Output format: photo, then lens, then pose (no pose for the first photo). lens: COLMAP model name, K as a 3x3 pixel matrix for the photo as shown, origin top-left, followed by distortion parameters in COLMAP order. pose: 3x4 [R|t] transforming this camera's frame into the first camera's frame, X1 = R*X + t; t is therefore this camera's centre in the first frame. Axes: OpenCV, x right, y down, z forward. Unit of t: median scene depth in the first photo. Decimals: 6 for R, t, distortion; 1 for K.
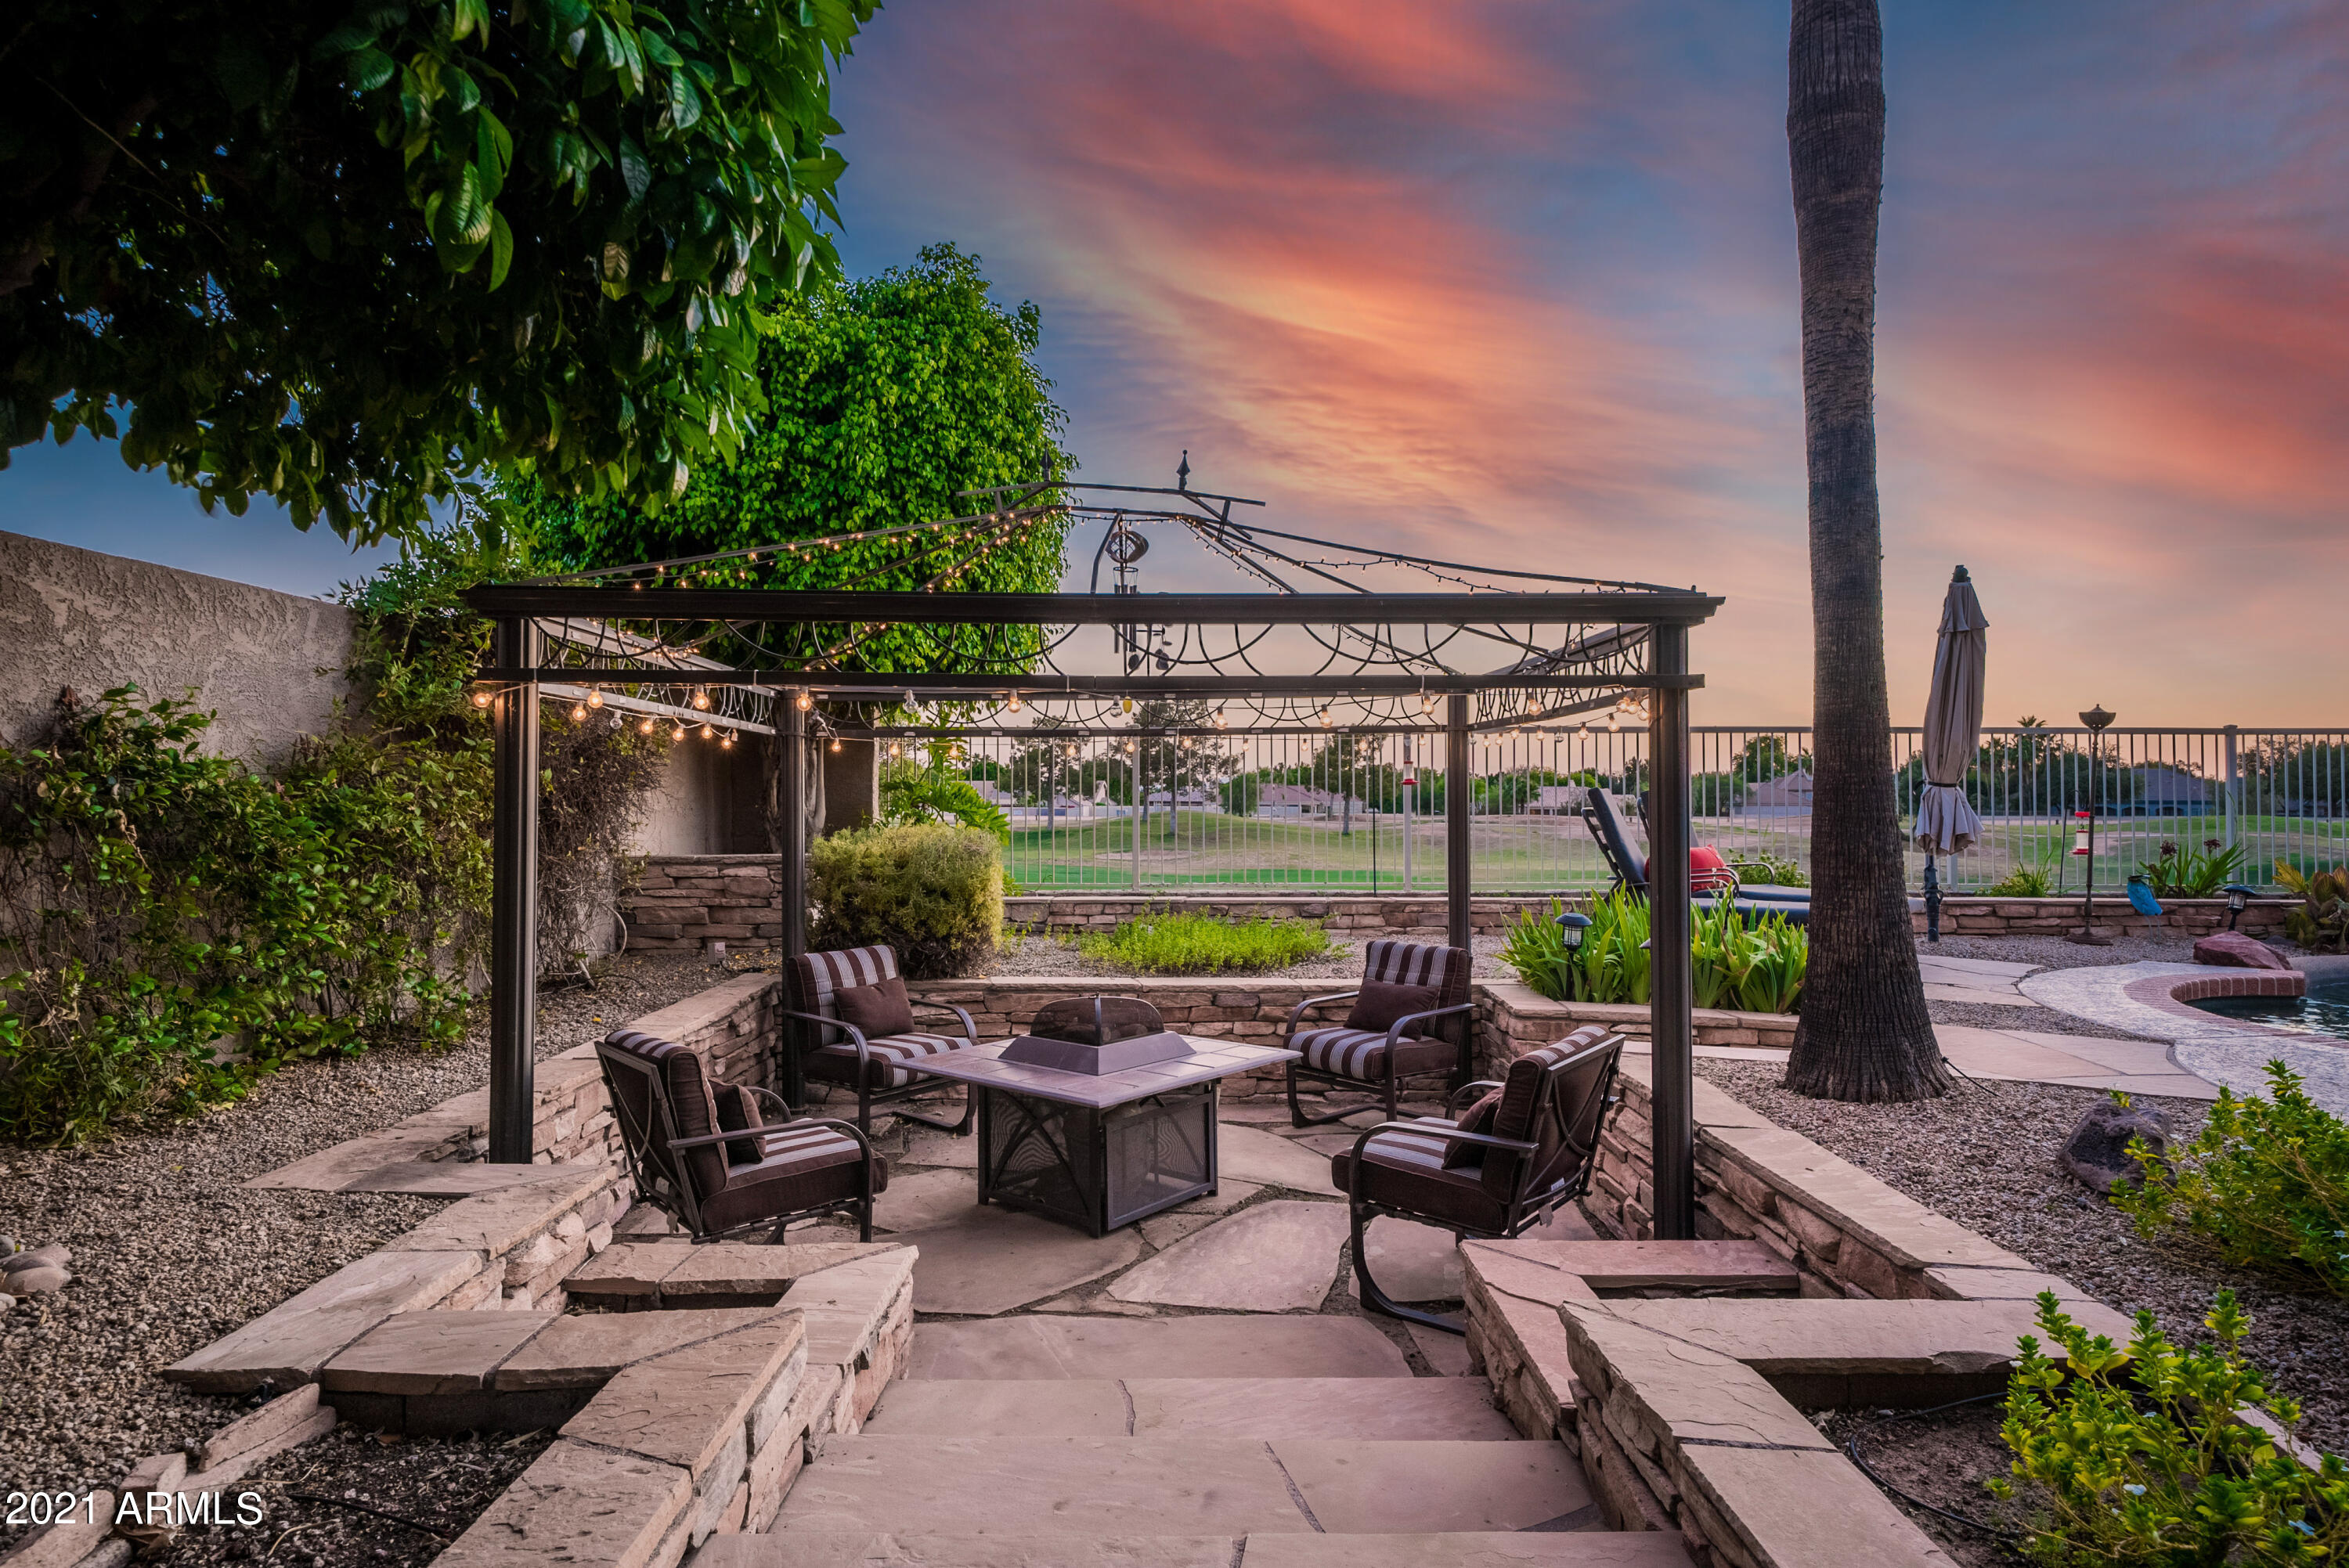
lens RADIAL K [[1314.8, 0, 1189.2], [0, 1314.8, 795.9], [0, 0, 1]] dist [0.021742, 0.001102]
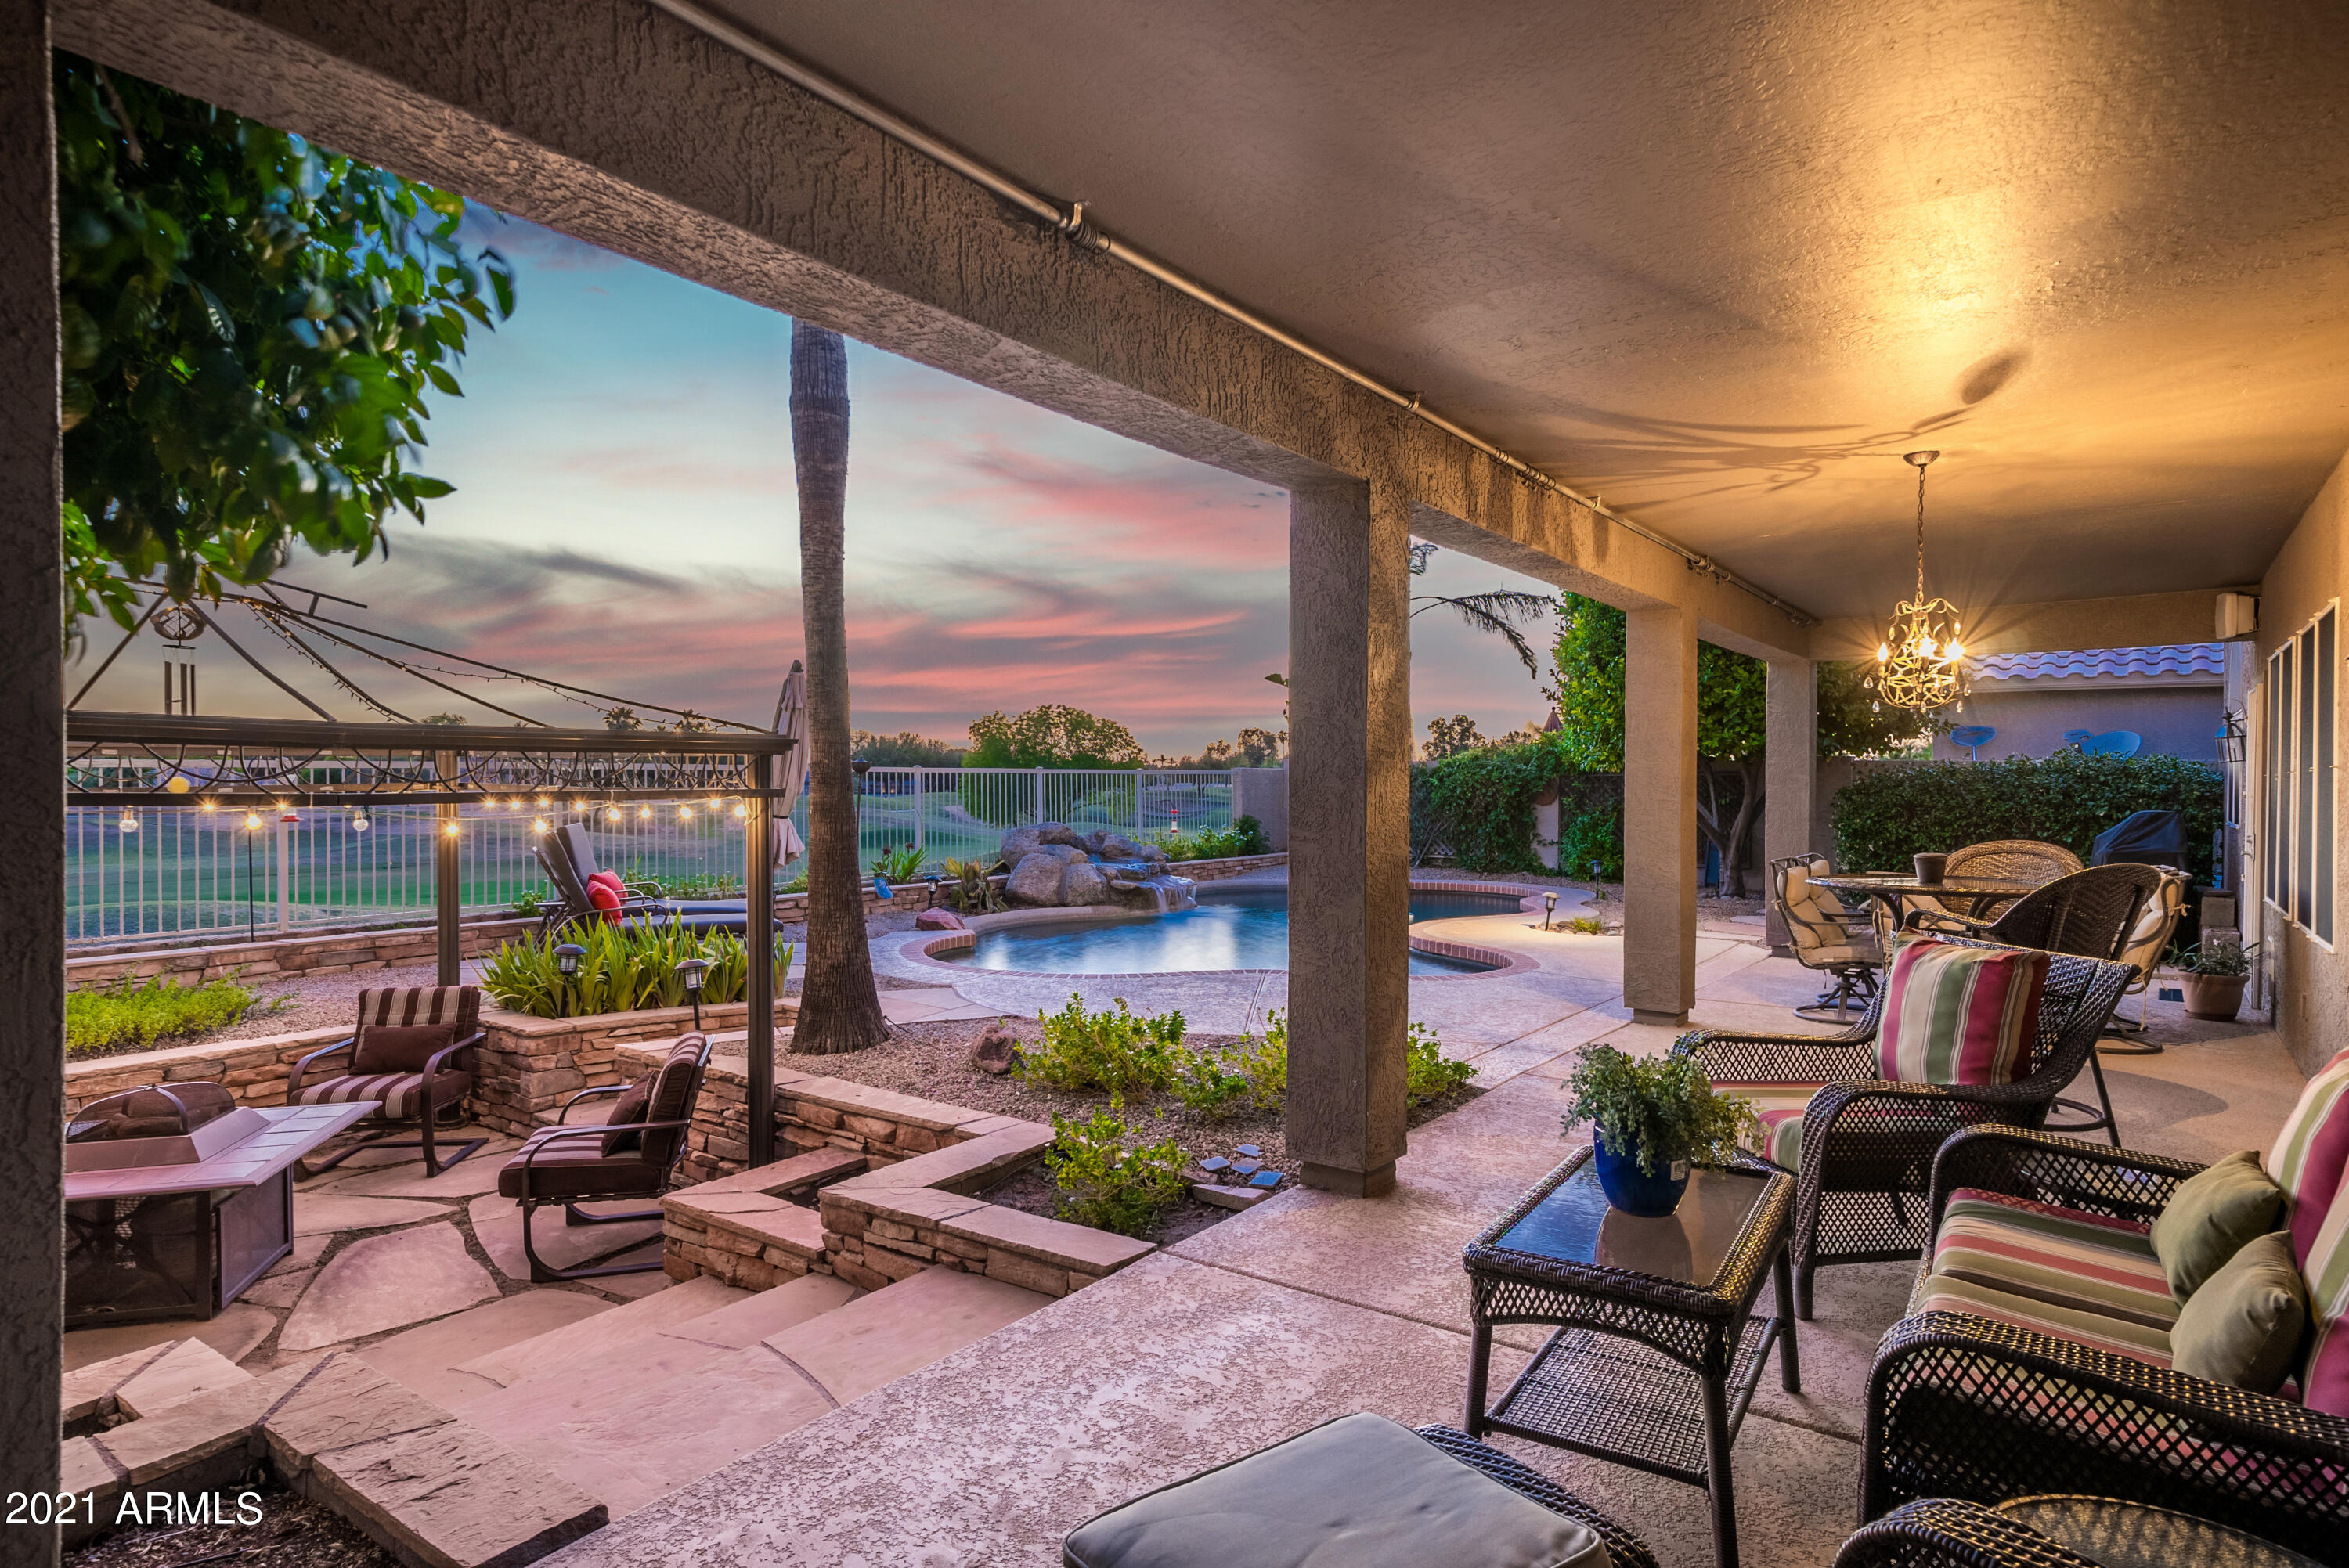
lens RADIAL K [[1314.8, 0, 1192.0], [0, 1314.8, 794.1], [0, 0, 1]] dist [0.021742, 0.001102]
pose [[0.583066, -0.011081, 0.812349, -0.353769], [-0.002119, 0.999883, 0.015161, -0.067212], [-0.812422, -0.010561, 0.582974, -0.164138]]
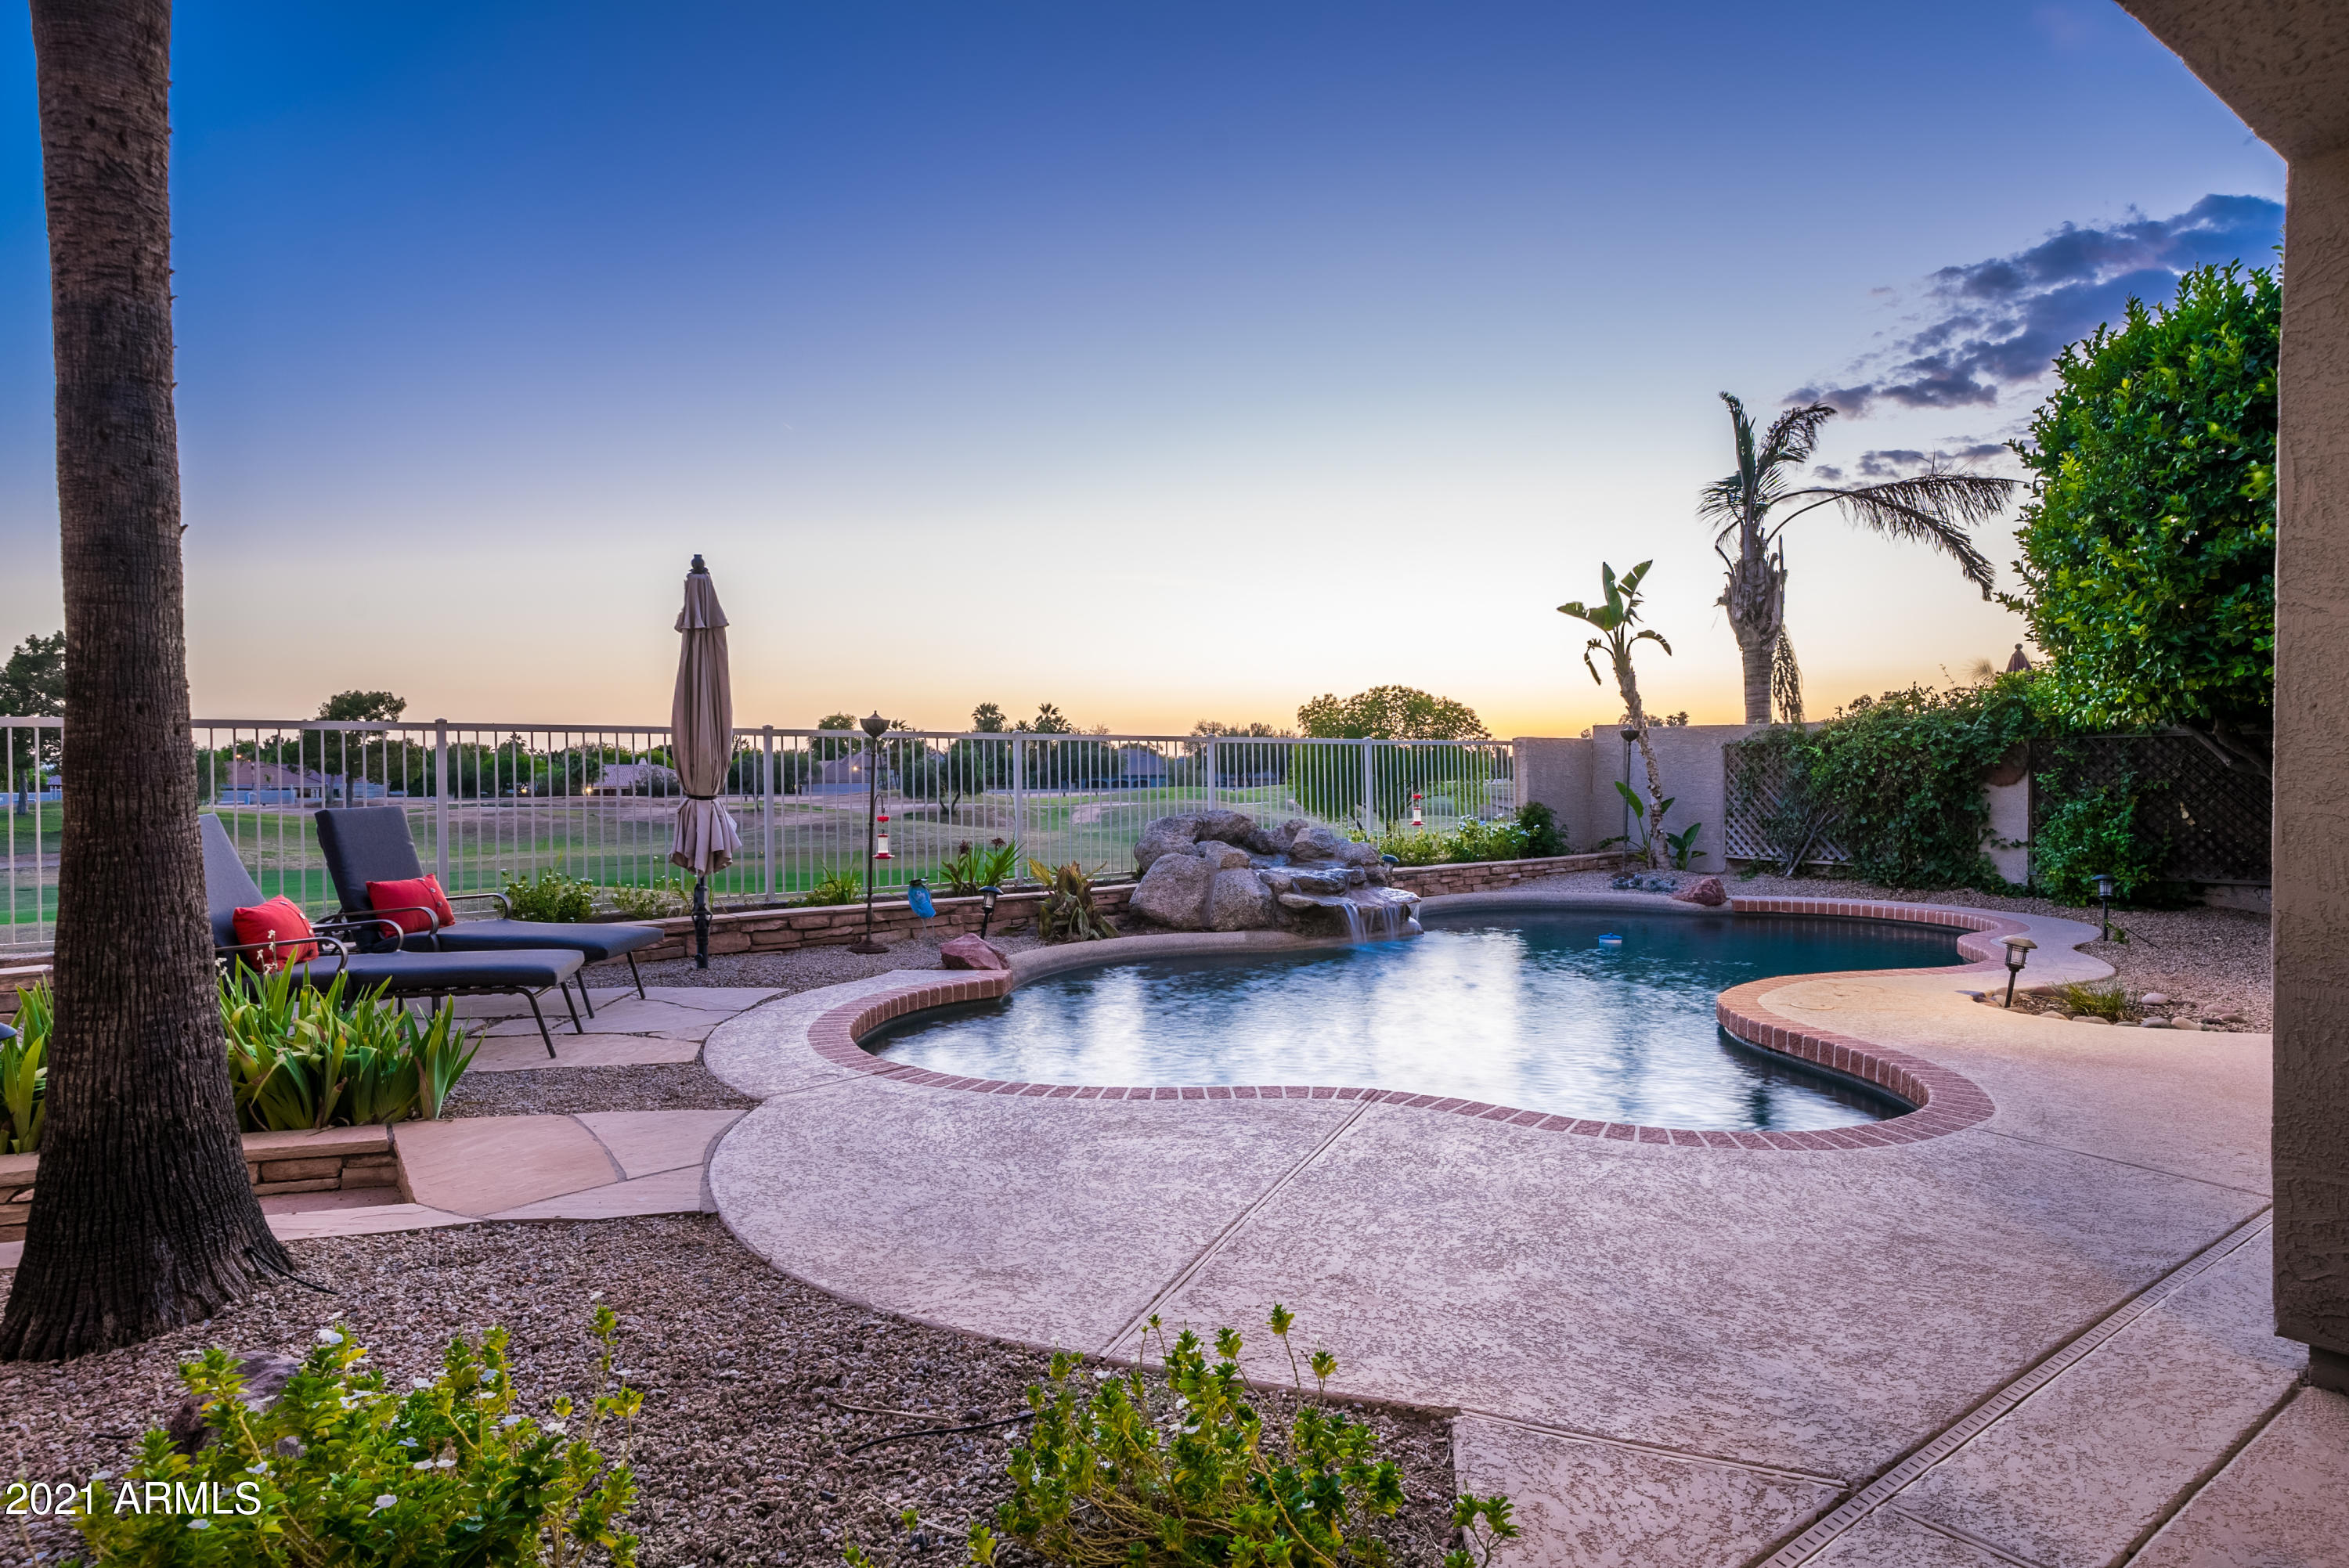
lens RADIAL K [[1314.8, 0, 1184.7], [0, 1314.8, 794.3], [0, 0, 1]] dist [0.021742, 0.001102]
pose [[0.791635, -0.016319, 0.610776, 0.354756], [0.006018, 0.999803, 0.018913, -0.032142], [-0.610964, -0.011297, 0.791577, 0.104415]]
